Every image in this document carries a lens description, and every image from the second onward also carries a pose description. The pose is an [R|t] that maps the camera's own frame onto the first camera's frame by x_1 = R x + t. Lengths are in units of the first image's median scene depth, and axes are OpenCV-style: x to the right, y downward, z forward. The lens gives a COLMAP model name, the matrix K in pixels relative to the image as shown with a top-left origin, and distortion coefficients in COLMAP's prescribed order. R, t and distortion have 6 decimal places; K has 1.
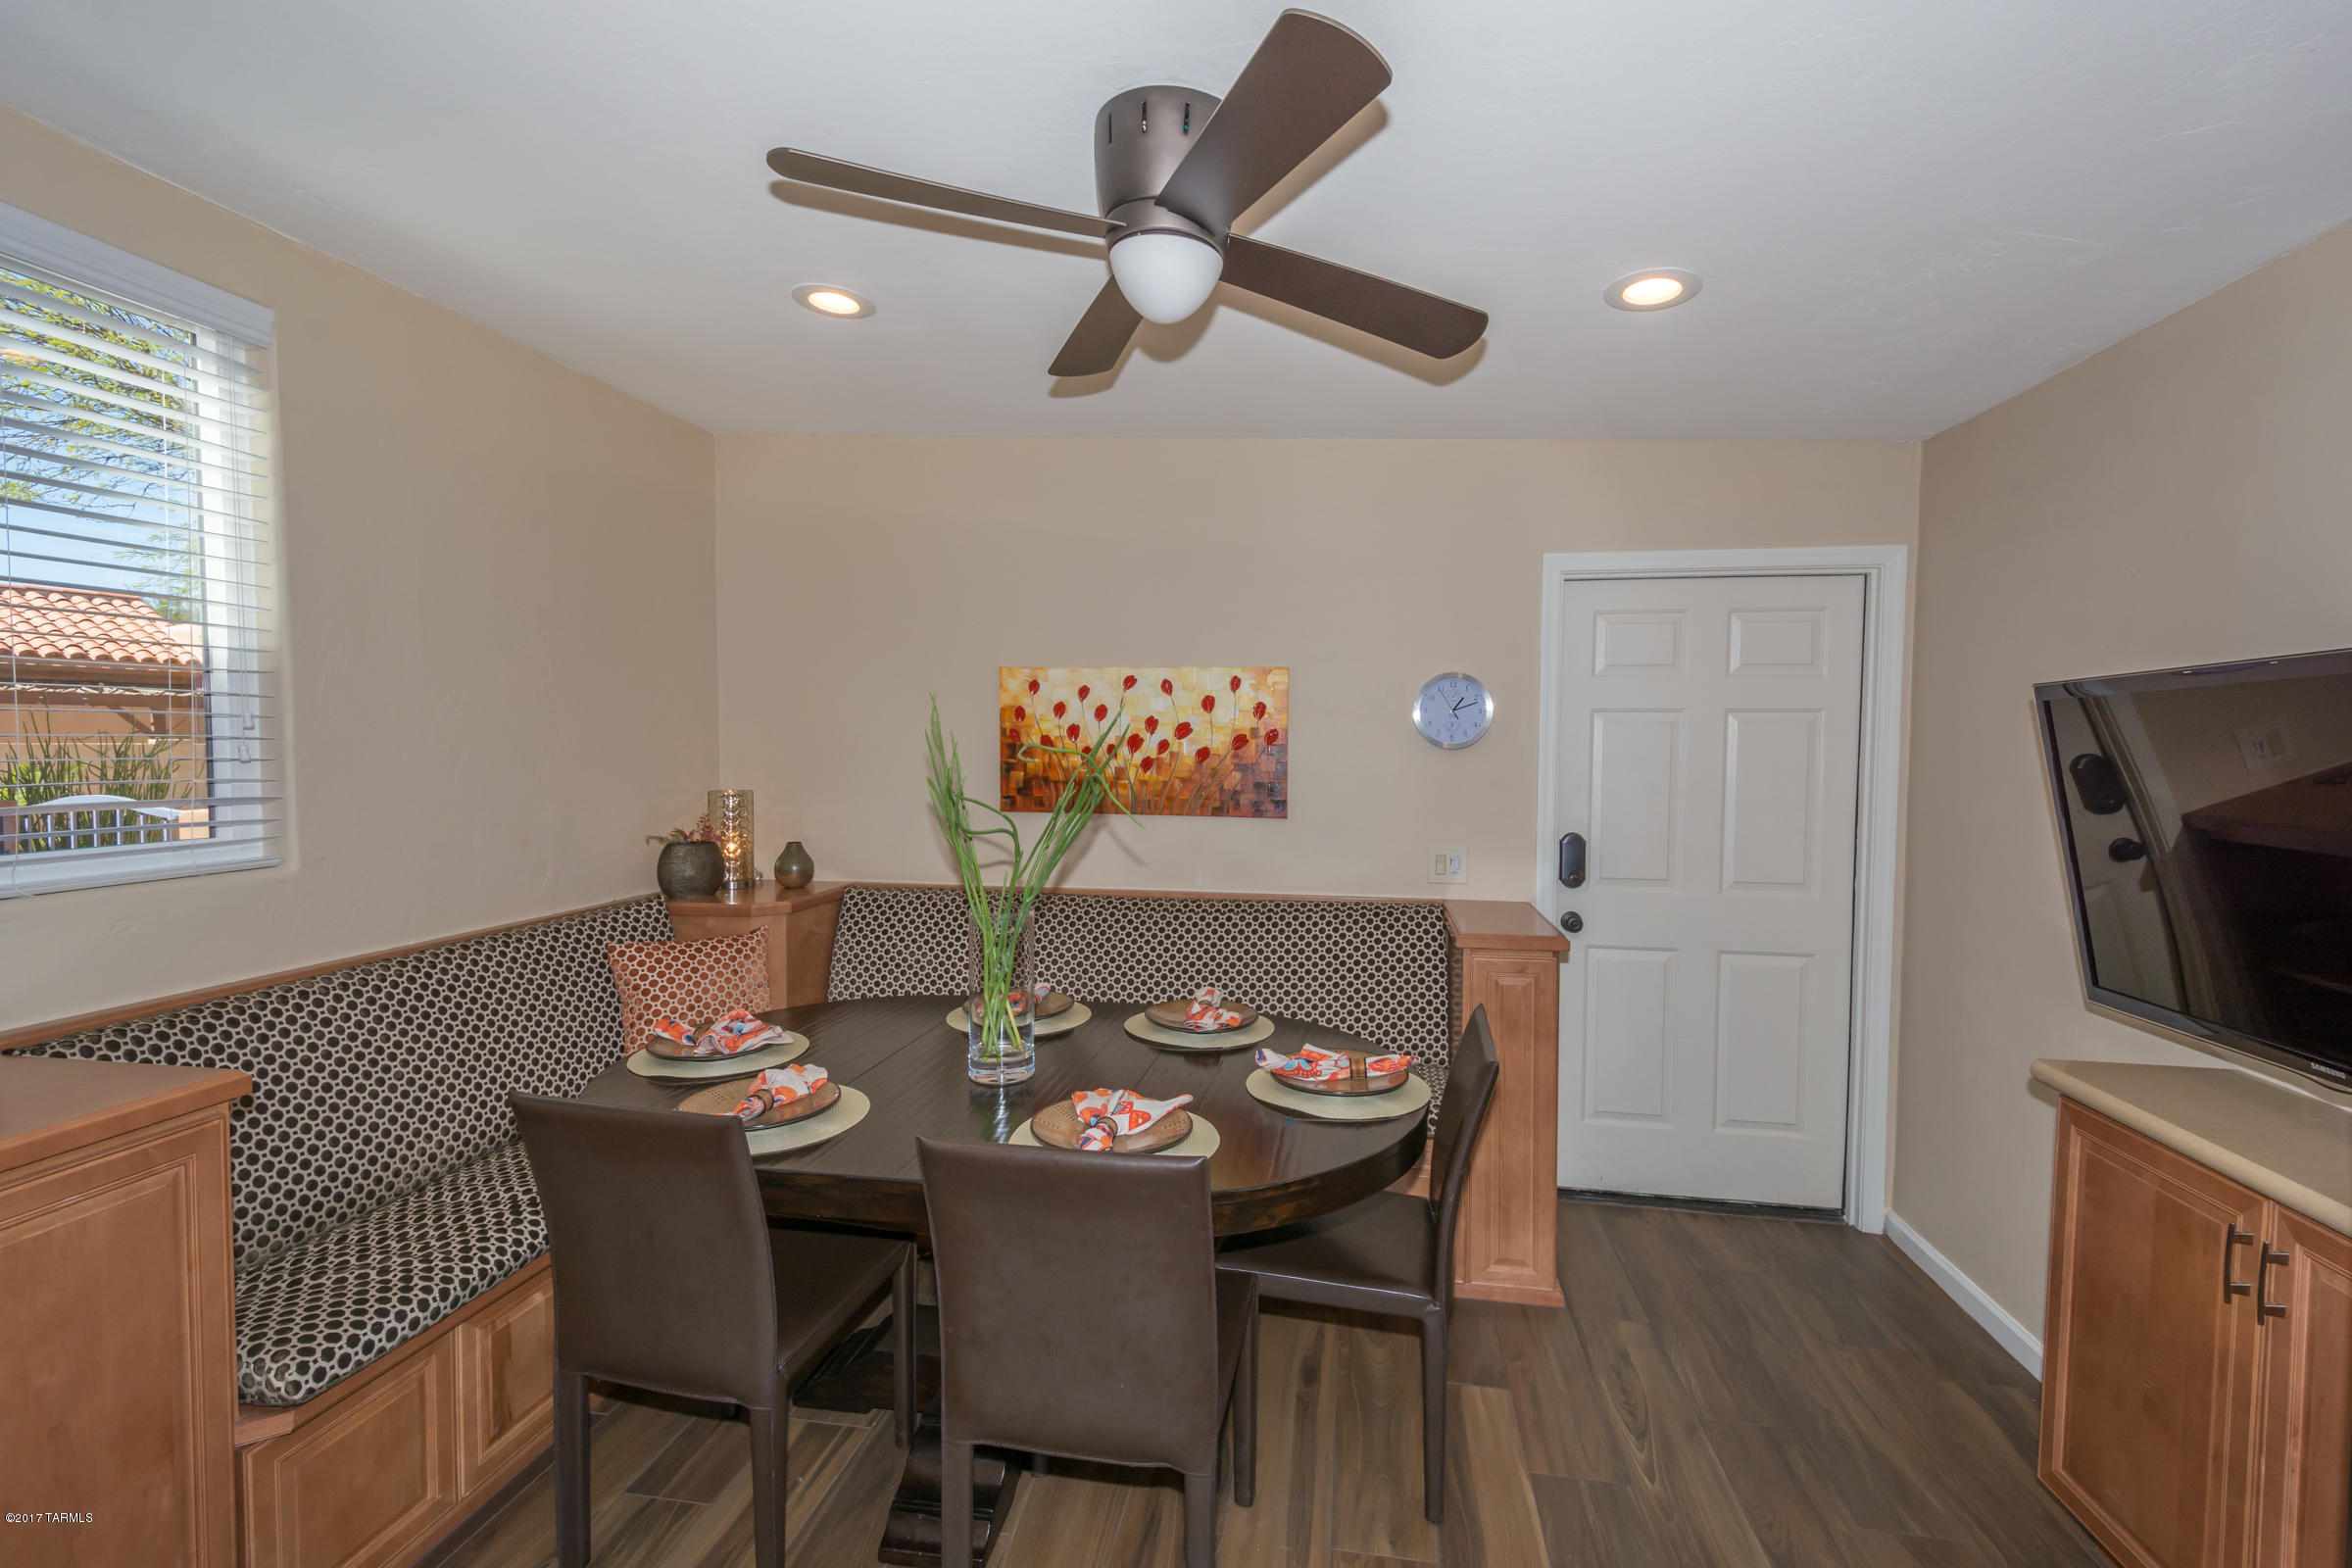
lens RADIAL K [[1023.6, 0, 1182.9], [0, 1023.6, 790.7], [0, 0, 1]] dist [0.010317, -0.000362]
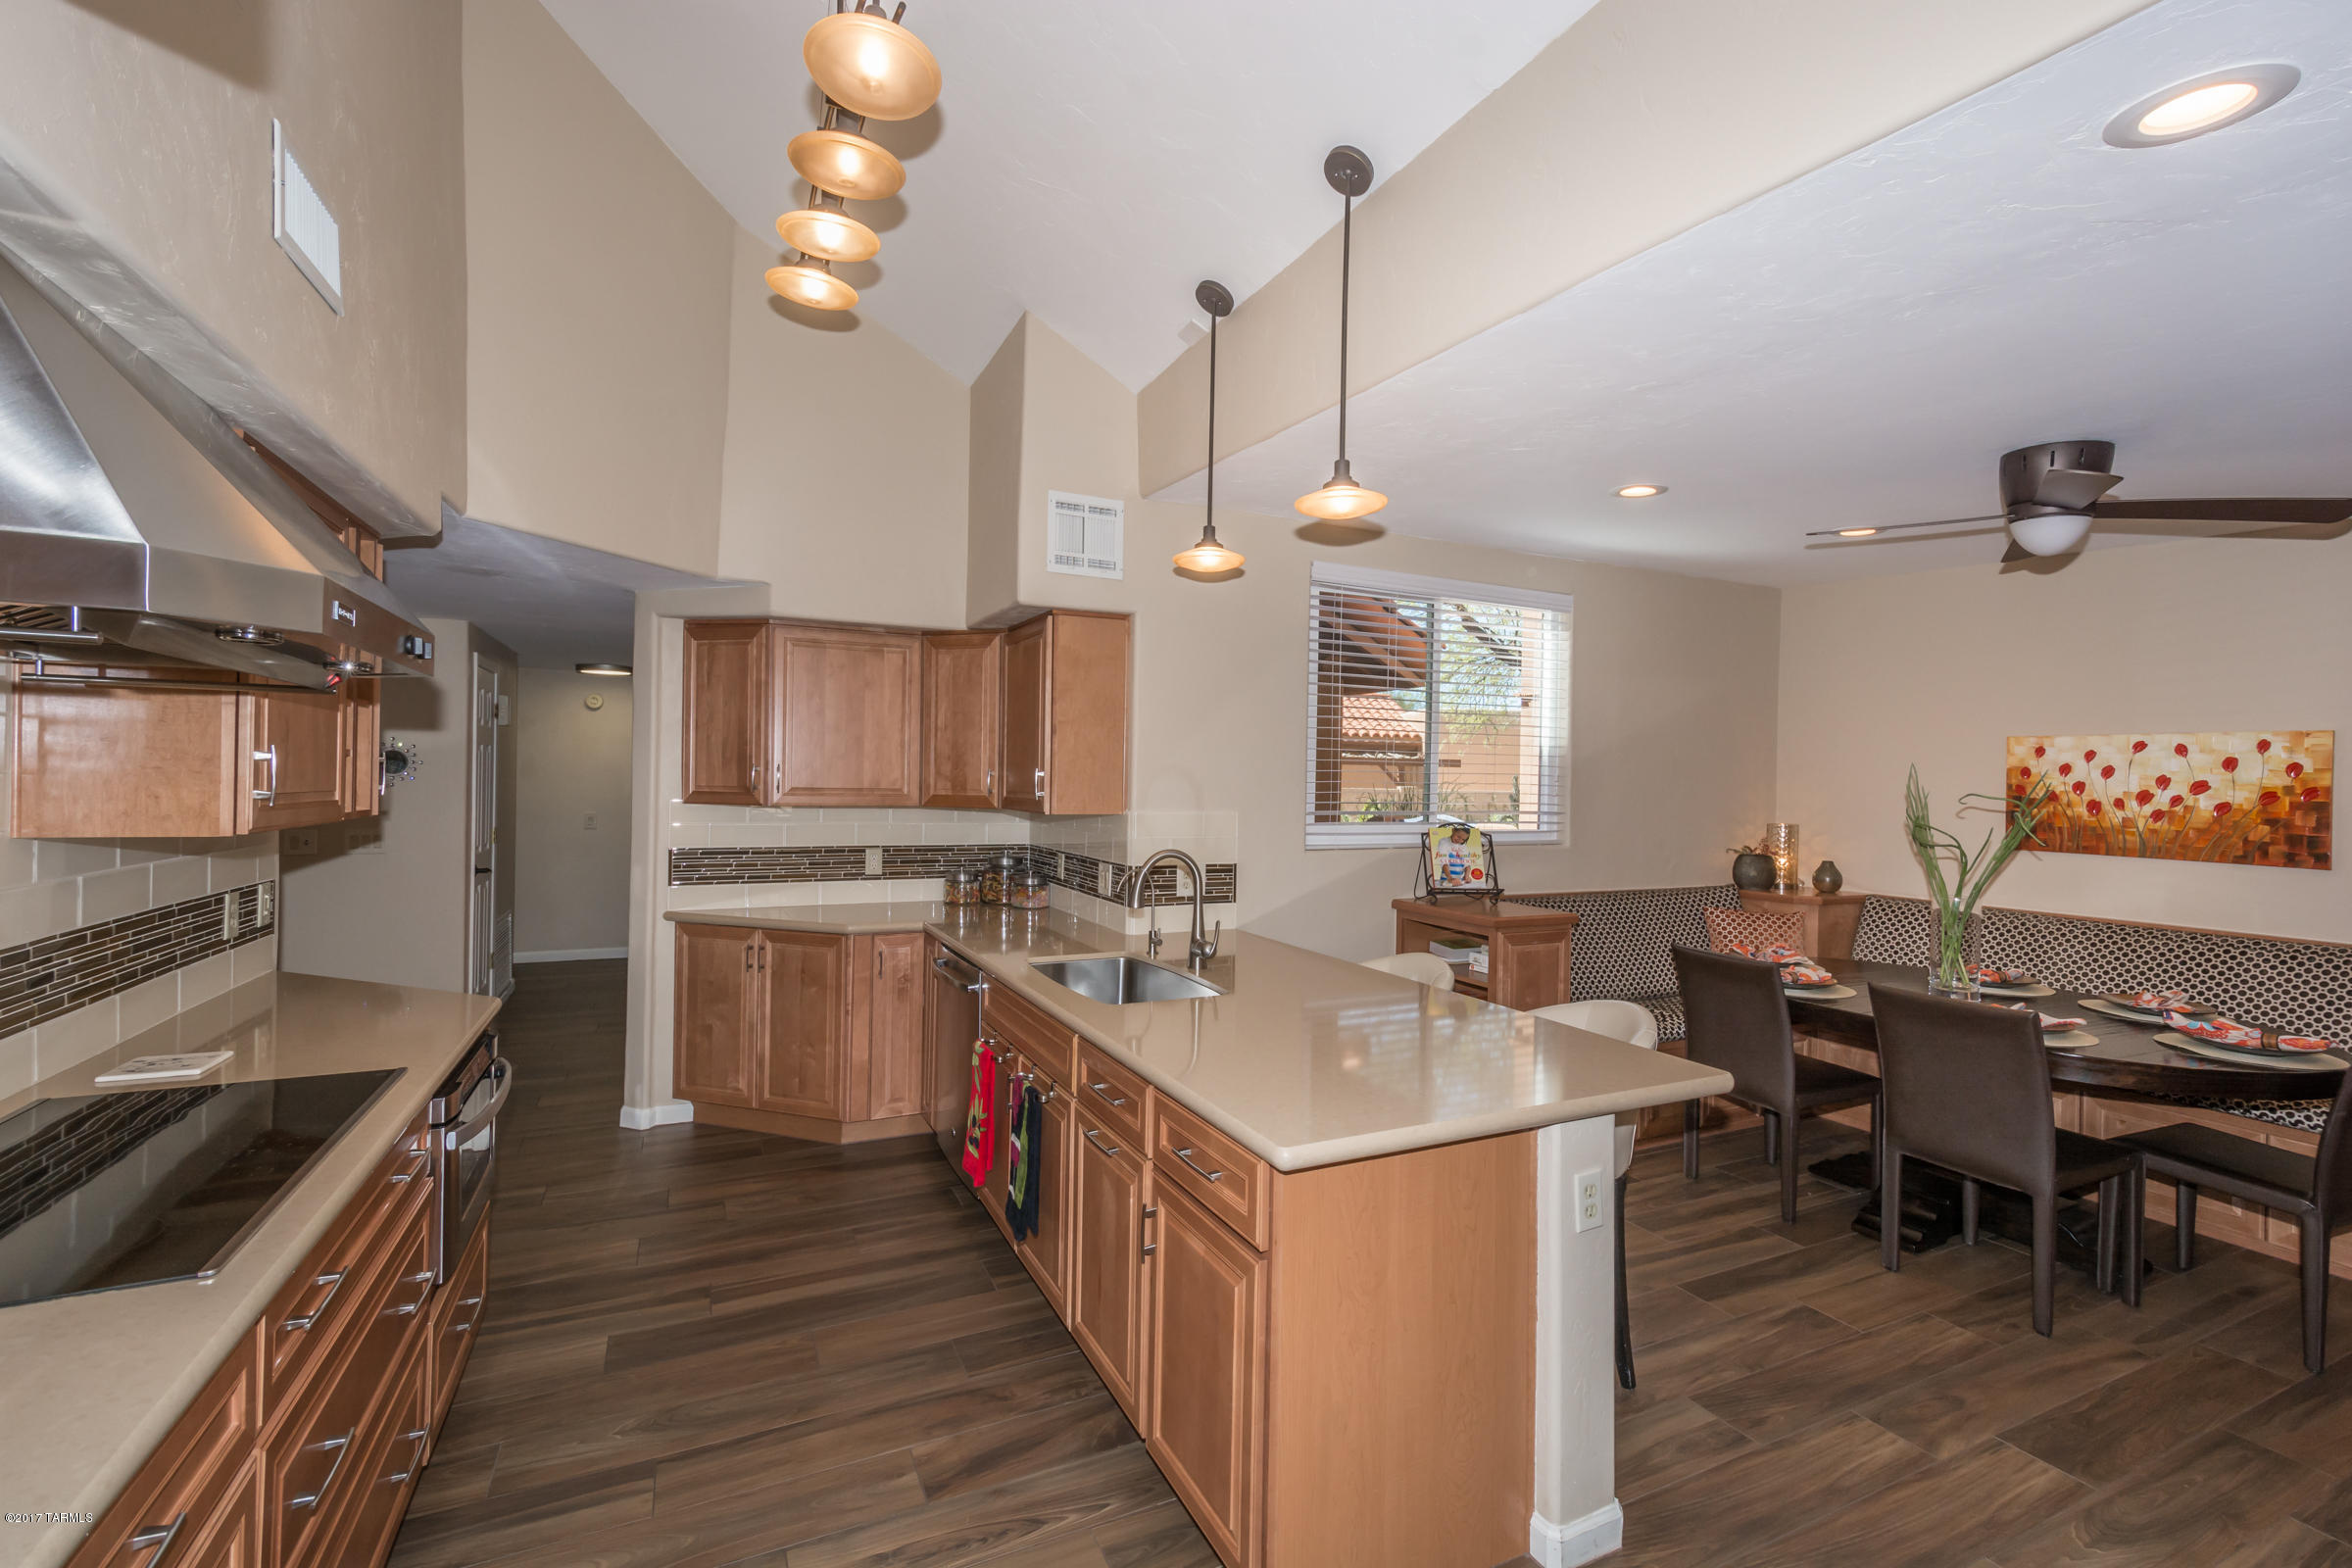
lens RADIAL K [[962.4, 0, 1214.7], [0, 962.4, 779.0], [0, 0, 1]] dist [0.000840, 0.000103]
pose [[0.578377, 0.003633, -0.815761, 0.243174], [-0.055180, 0.997874, -0.034679, 0.030494], [0.813901, 0.065071, 0.577348, -0.528920]]
